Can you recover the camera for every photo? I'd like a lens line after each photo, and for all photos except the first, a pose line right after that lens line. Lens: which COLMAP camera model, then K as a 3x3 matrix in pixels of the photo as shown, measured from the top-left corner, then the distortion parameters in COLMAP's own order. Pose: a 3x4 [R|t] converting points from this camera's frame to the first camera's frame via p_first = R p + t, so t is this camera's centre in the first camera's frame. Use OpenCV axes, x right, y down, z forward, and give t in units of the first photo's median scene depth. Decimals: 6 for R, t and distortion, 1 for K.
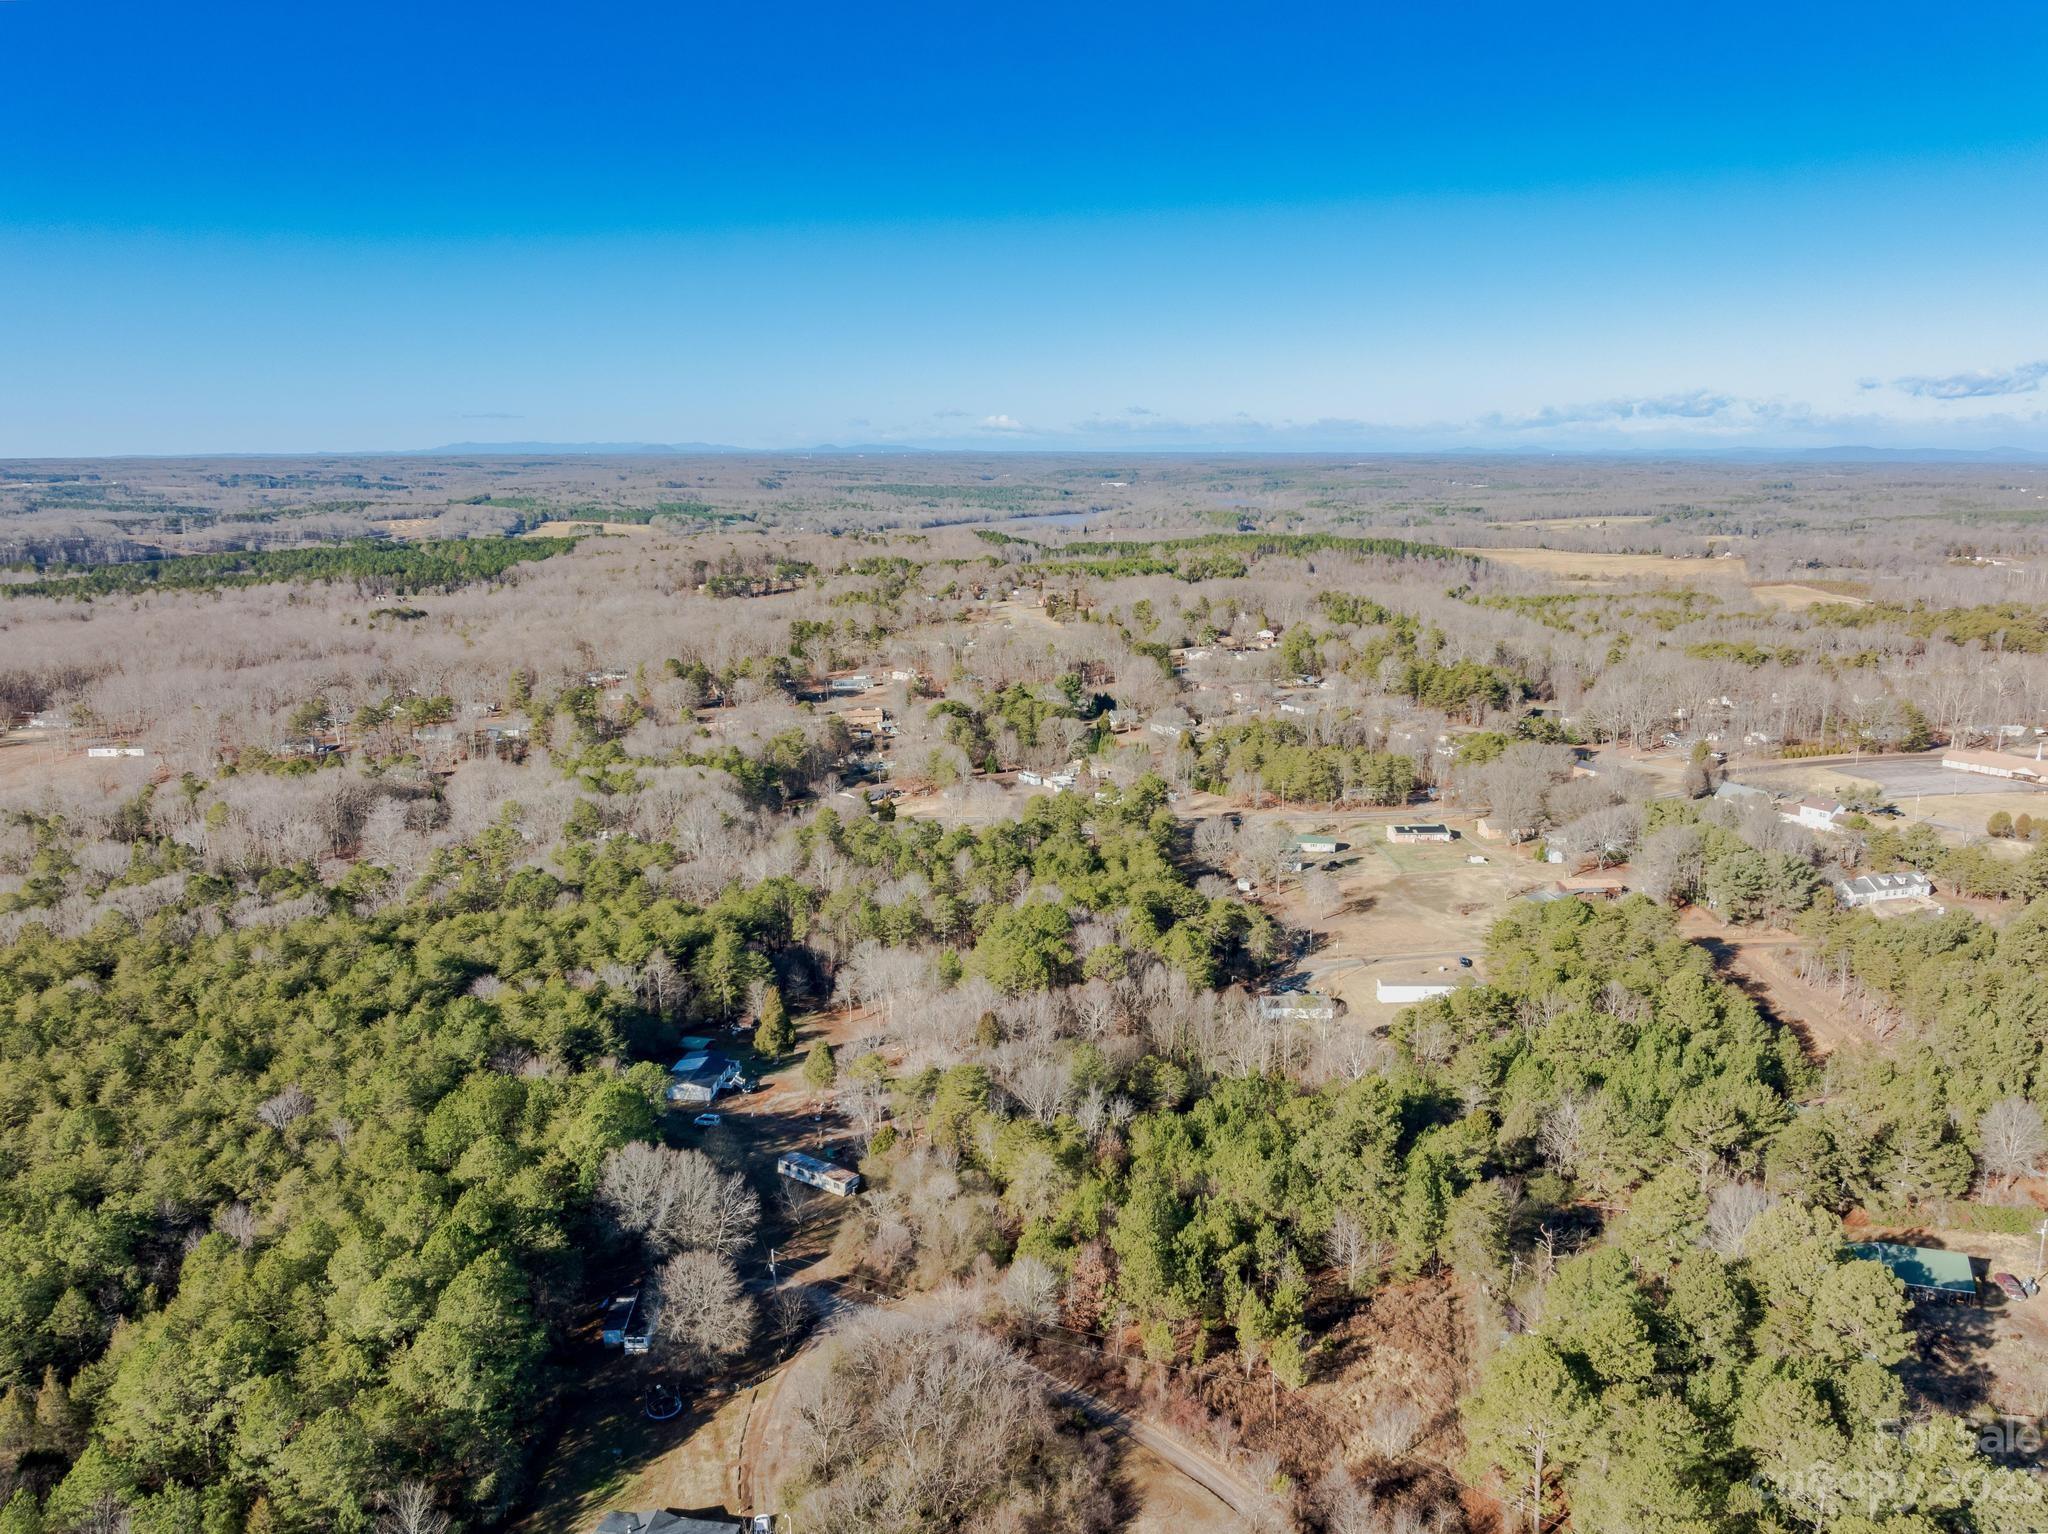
lens RADIAL K [[1375.4, 0, 1024.0], [0, 1375.4, 767.0], [0, 0, 1]] dist [-0.097147, 0.063611]
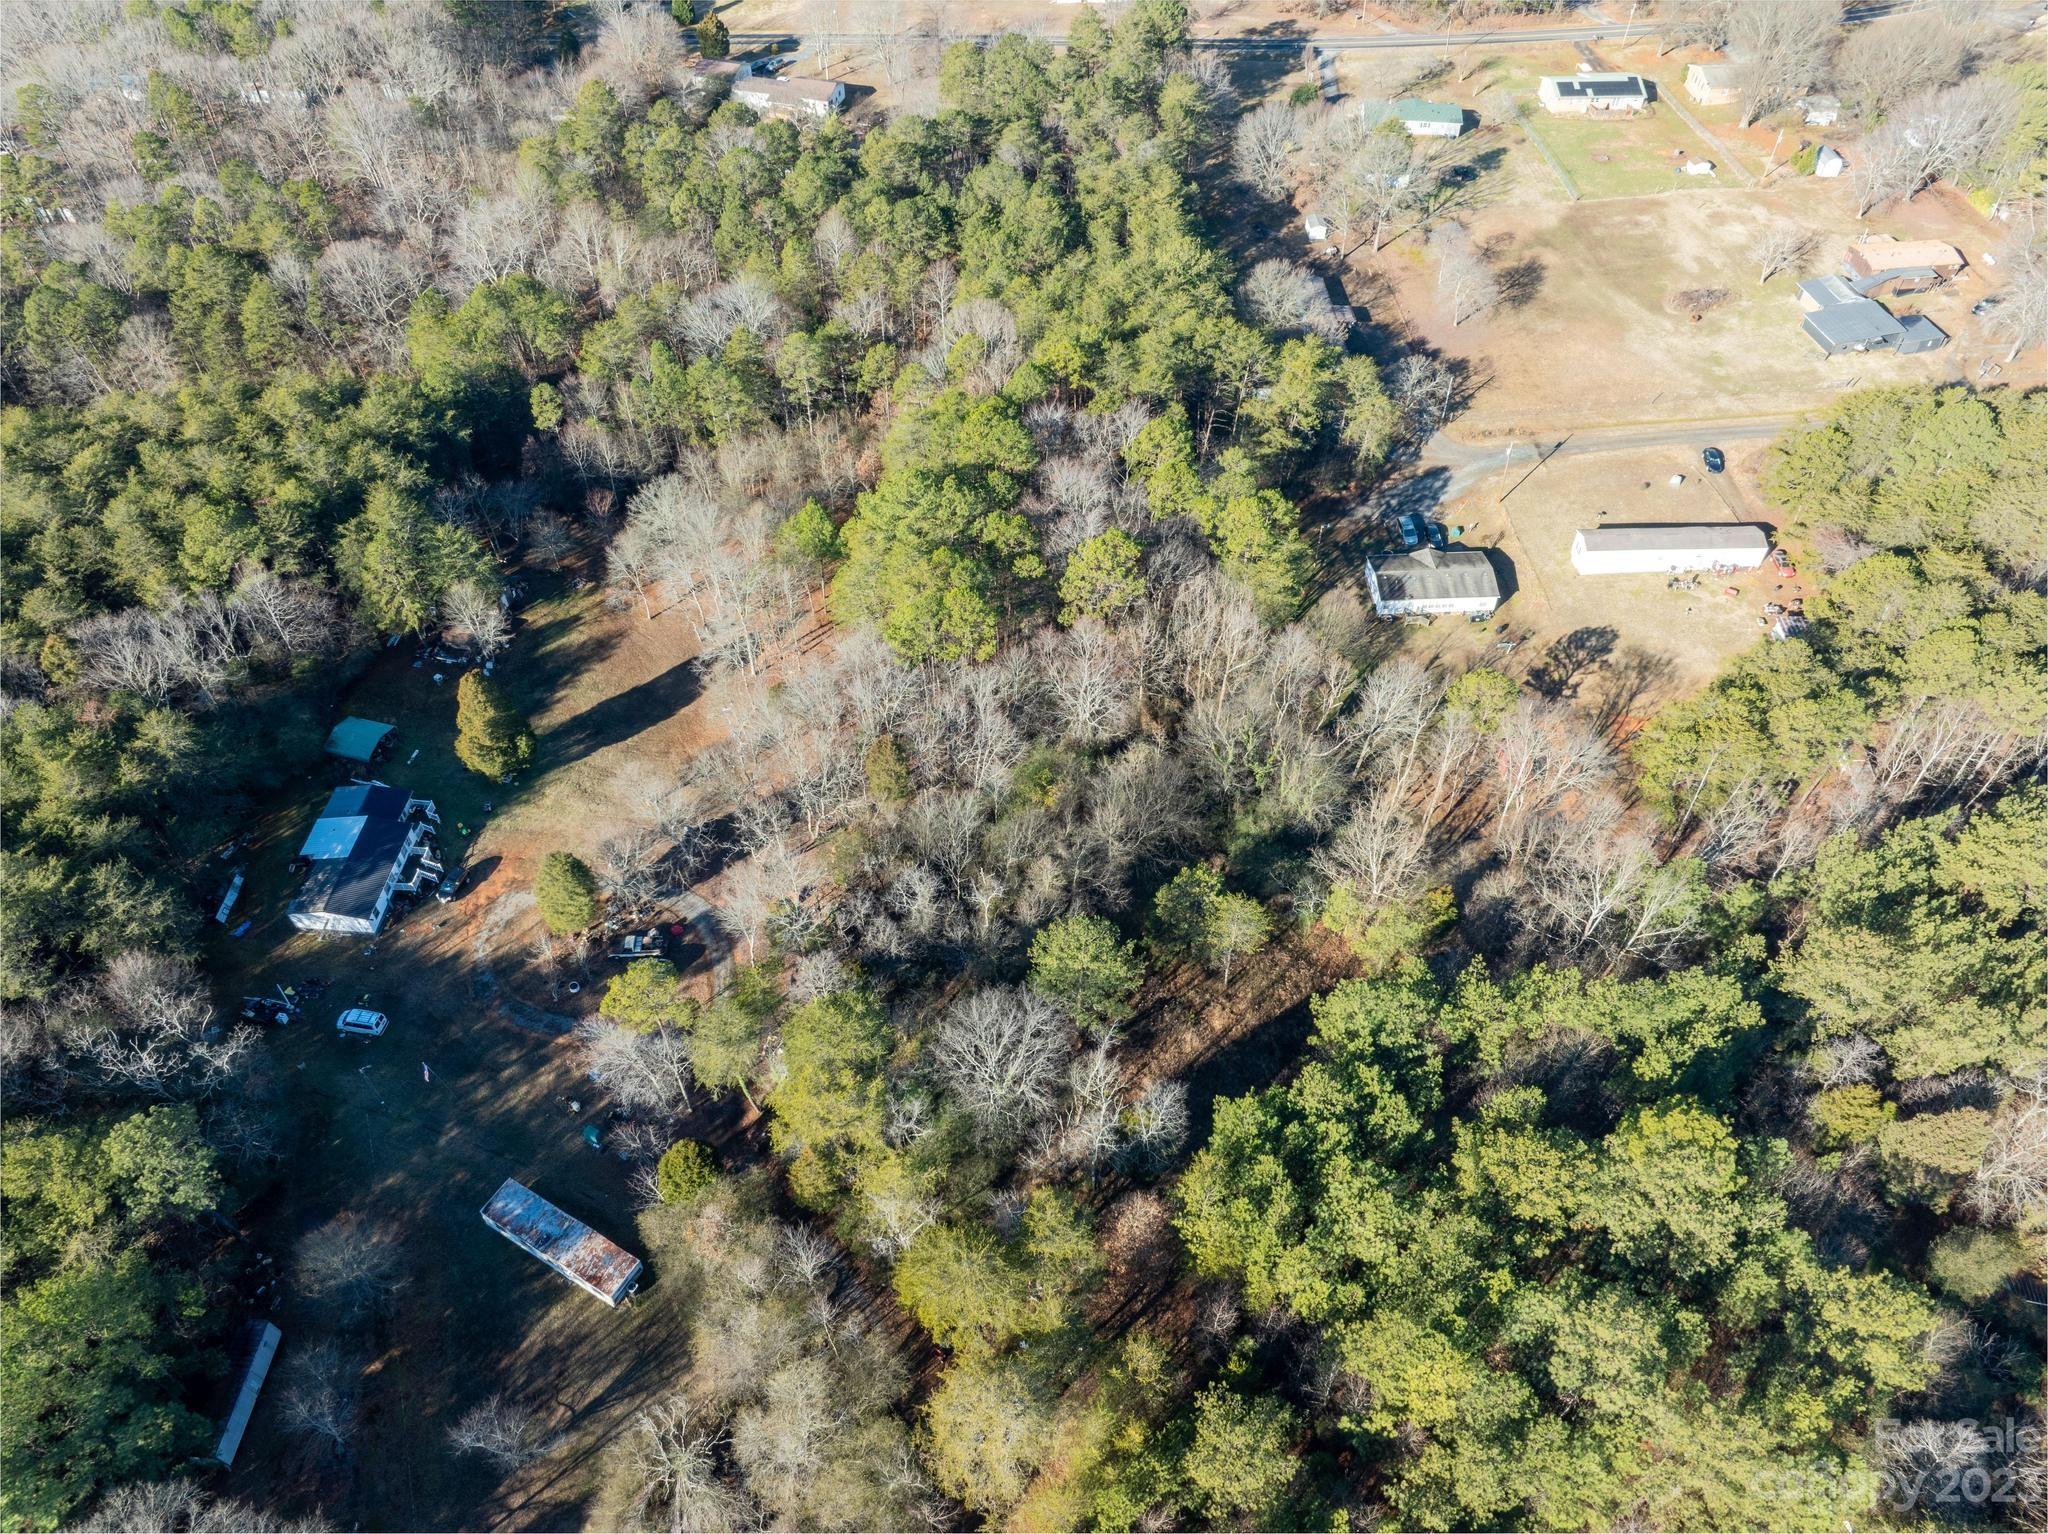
lens RADIAL K [[1375.4, 0, 1024.0], [0, 1375.4, 767.0], [0, 0, 1]] dist [-0.097147, 0.063611]
pose [[0.998840, -0.035109, 0.032957, 0.007250], [0.007802, 0.793356, 0.608708, -0.094583], [-0.047517, -0.607745, 0.792710, 0.441387]]
